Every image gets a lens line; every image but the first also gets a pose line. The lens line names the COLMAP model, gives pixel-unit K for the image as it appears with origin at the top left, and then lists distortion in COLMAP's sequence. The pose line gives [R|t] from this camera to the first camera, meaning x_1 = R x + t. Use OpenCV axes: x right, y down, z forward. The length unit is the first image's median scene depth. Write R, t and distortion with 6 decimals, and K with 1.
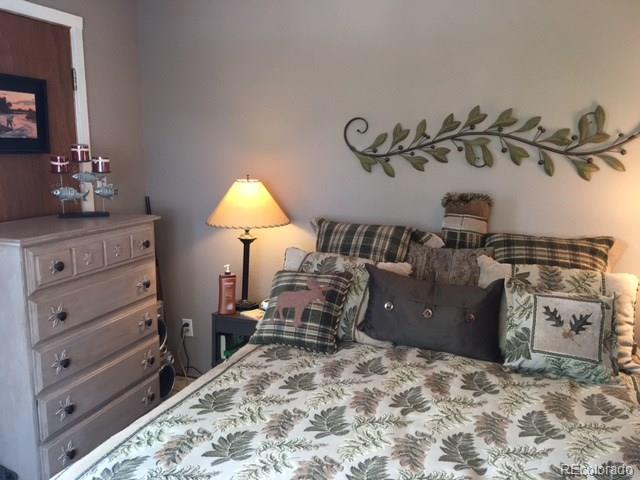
lens RADIAL K [[543.4, 0, 319.7], [0, 543.4, 238.4], [0, 0, 1]] dist [0.035370, -0.002617]
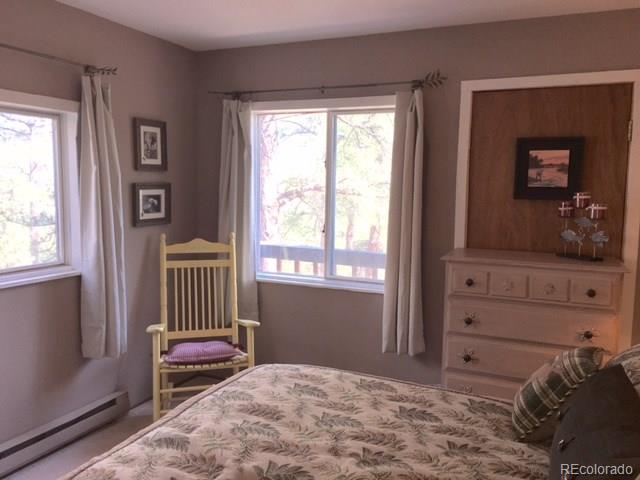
lens RADIAL K [[543.4, 0, 319.7], [0, 543.4, 241.4], [0, 0, 1]] dist [0.035370, -0.002617]
pose [[-0.074873, 0.089790, -0.993142, 0.729035], [-0.186758, 0.977053, 0.102415, -0.096733], [0.979549, 0.193145, -0.056386, 0.609137]]
